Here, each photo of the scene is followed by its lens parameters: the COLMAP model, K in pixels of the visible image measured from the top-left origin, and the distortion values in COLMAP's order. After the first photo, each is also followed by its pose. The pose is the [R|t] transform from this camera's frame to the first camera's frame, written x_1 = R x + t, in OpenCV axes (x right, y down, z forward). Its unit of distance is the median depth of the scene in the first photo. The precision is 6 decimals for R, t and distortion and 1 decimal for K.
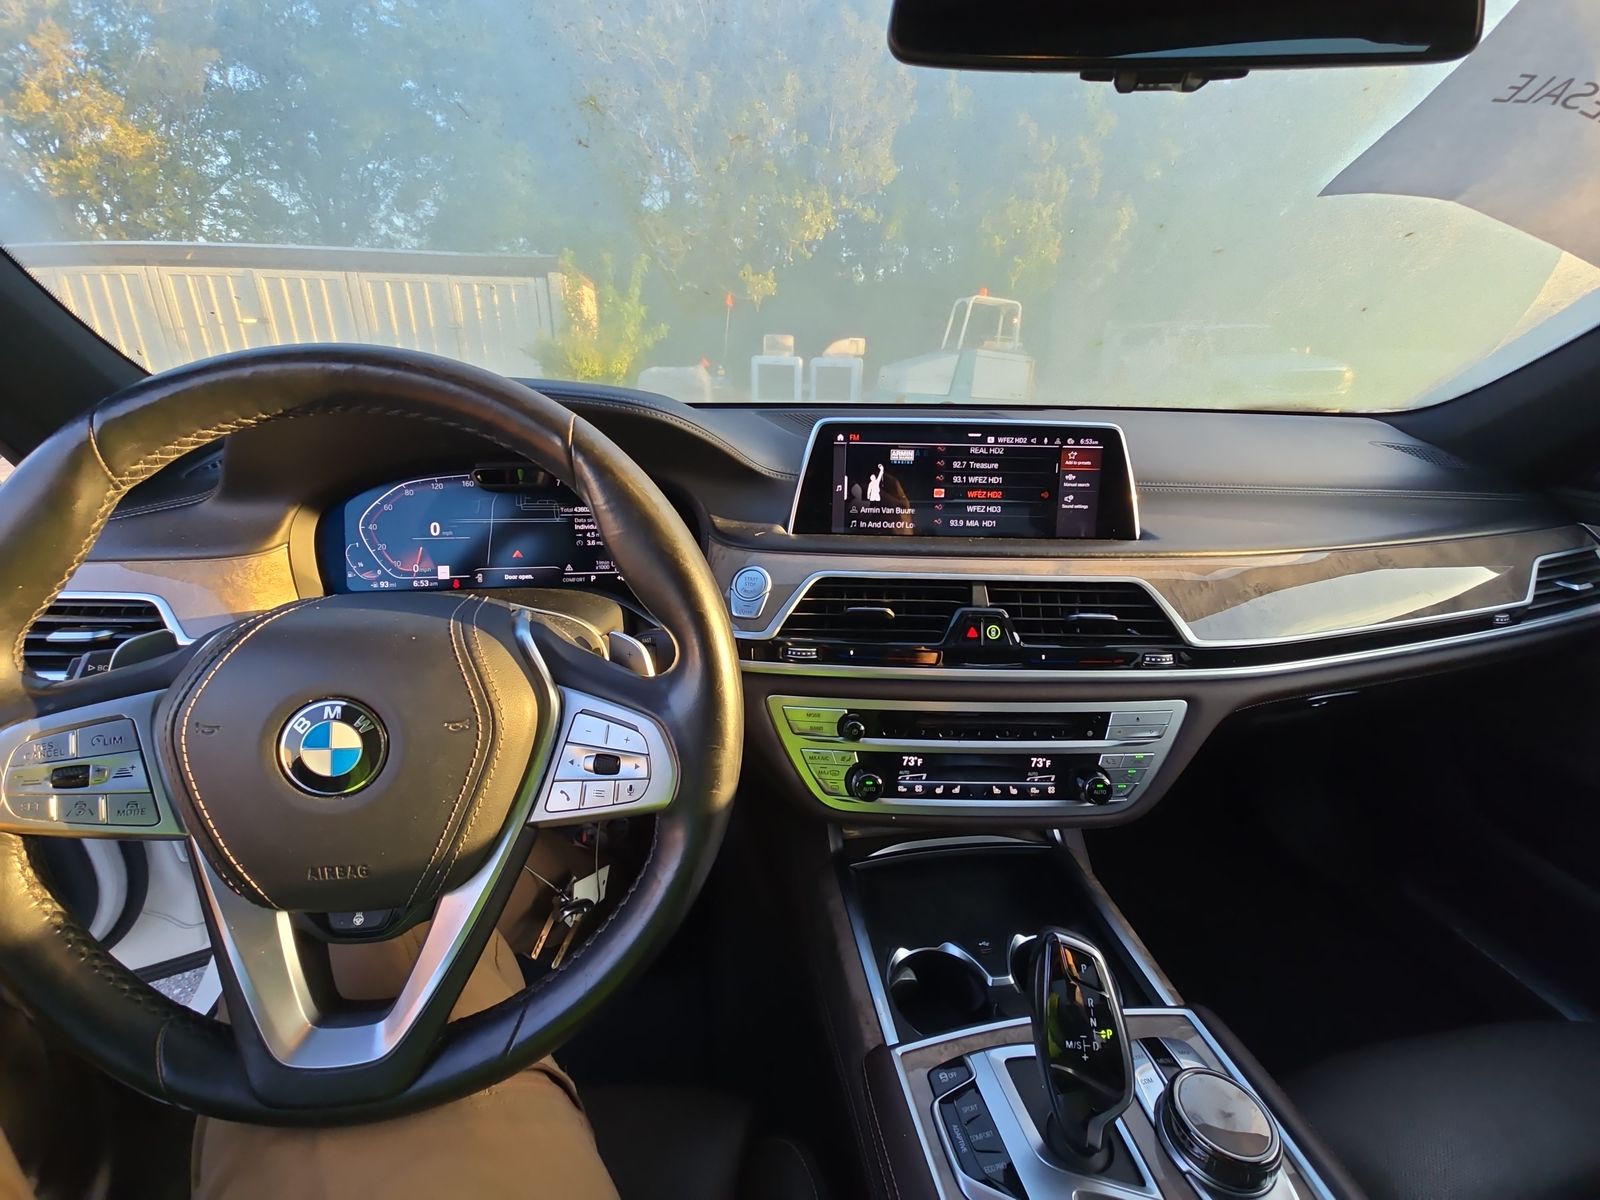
lens RADIAL K [[637.8, 0, 807.0], [0, 637.8, 590.9], [0, 0, 1]] dist [-0.002060, -0.002867]
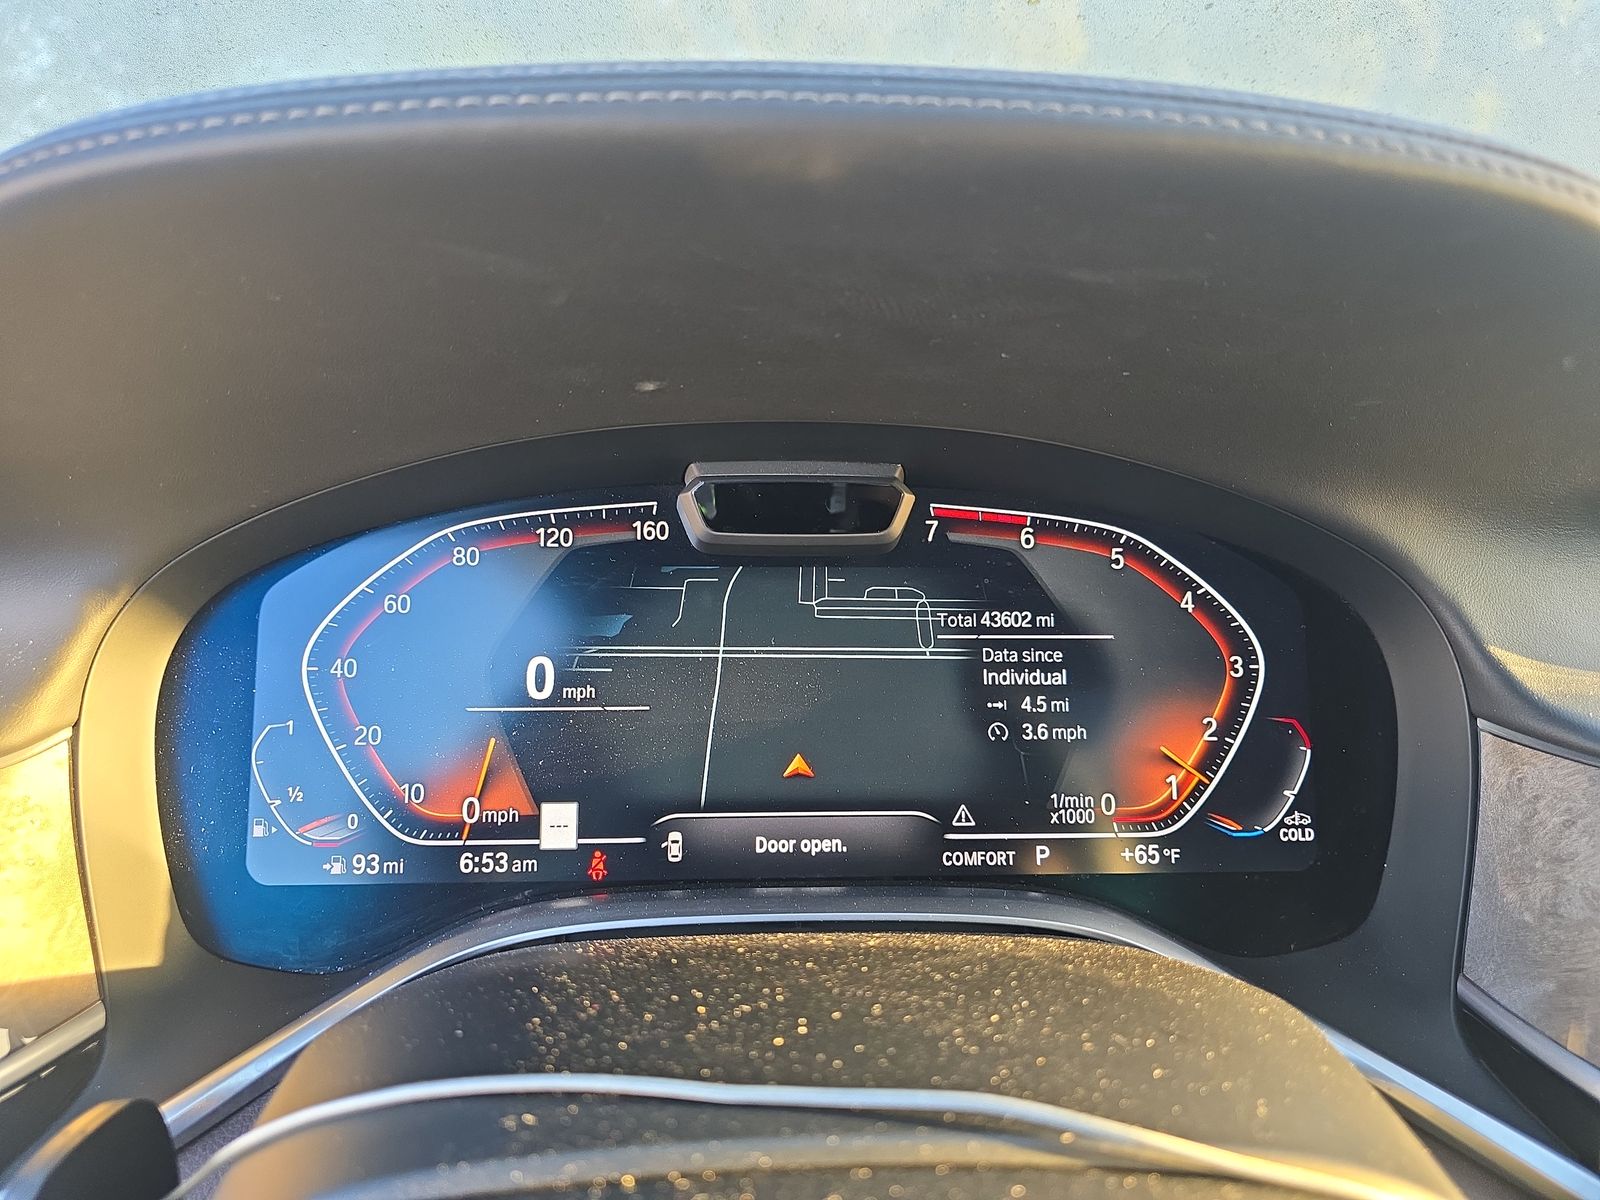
lens RADIAL K [[1081.5, 0, 802.7], [0, 1081.5, 595.1], [0, 0, 1]] dist [0.010517, -0.017668]
pose [[0.995816, 0.014348, -0.090249, -0.428269], [-0.025808, 0.991550, -0.127131, -0.076512], [0.087662, 0.128928, 0.987772, 0.518858]]
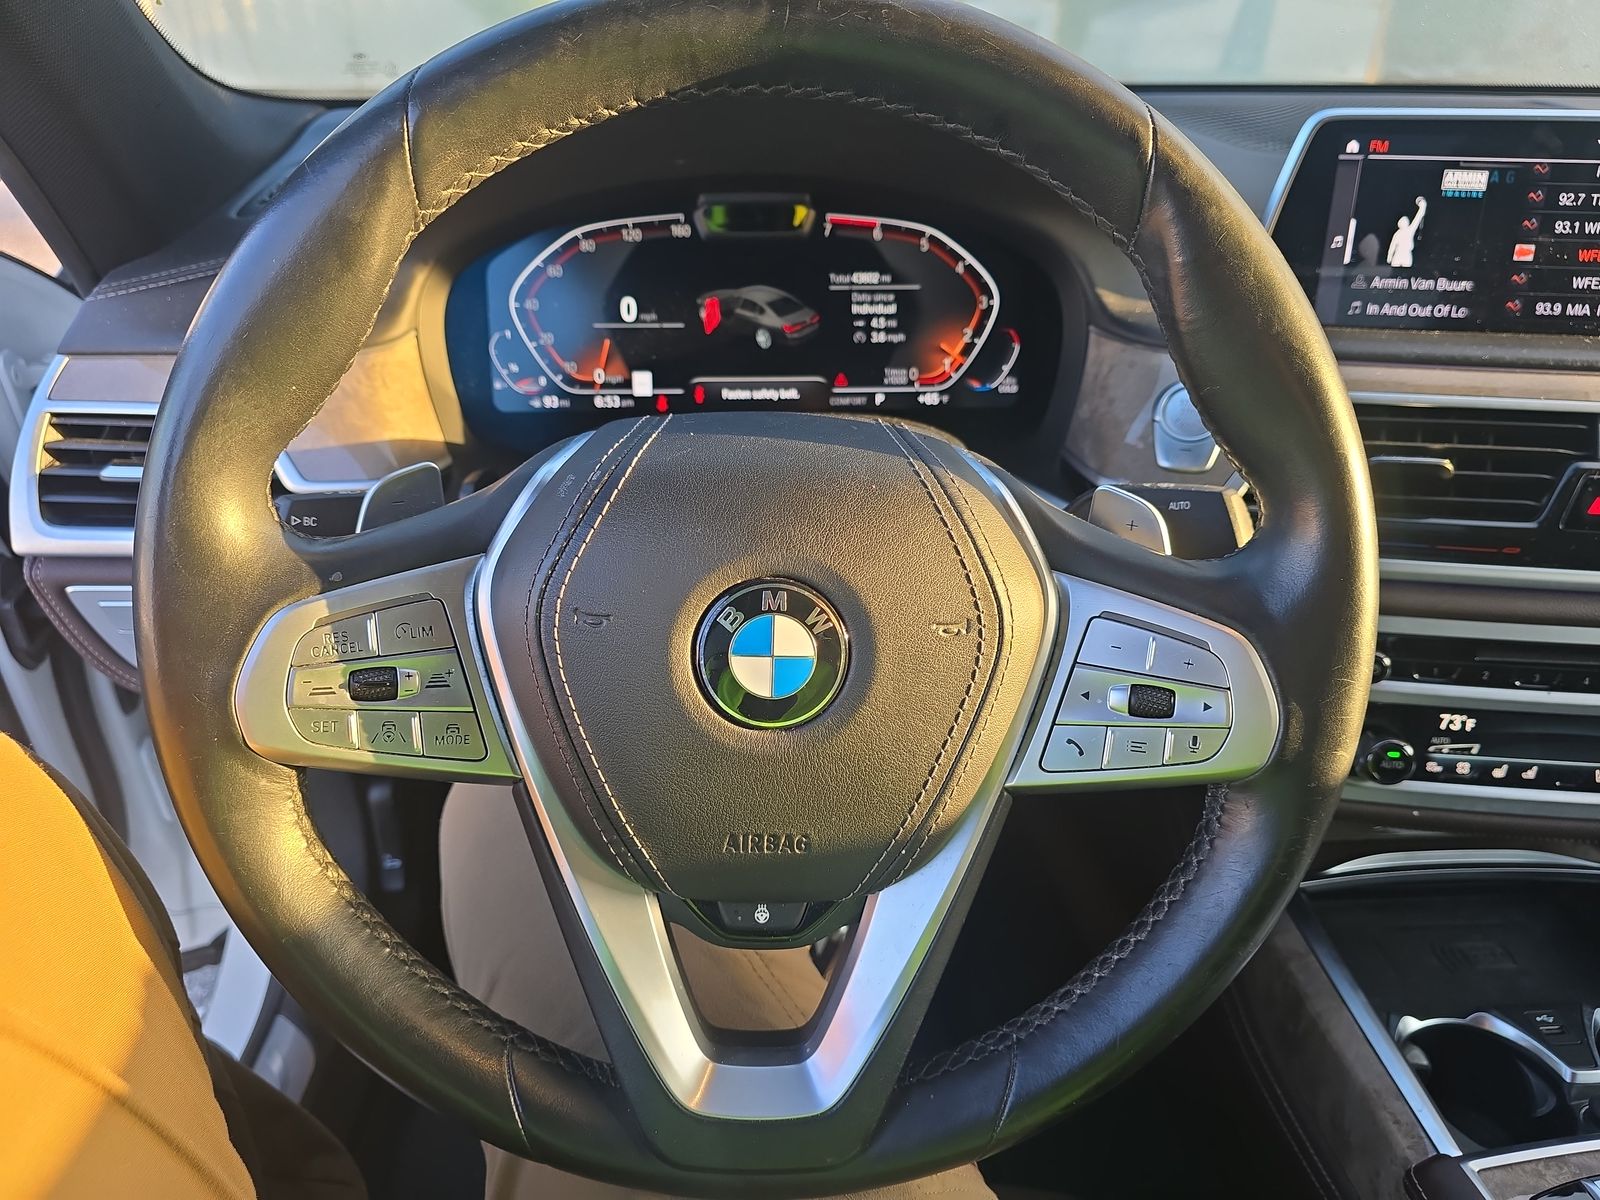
lens RADIAL K [[1081.5, 0, 808.6], [0, 1081.5, 599.9], [0, 0, 1]] dist [0.010517, -0.017668]
pose [[0.995110, 0.035780, -0.092066, -0.322160], [-0.021415, 0.988067, 0.152531, 0.014064], [0.096425, -0.149813, 0.984001, -0.024949]]
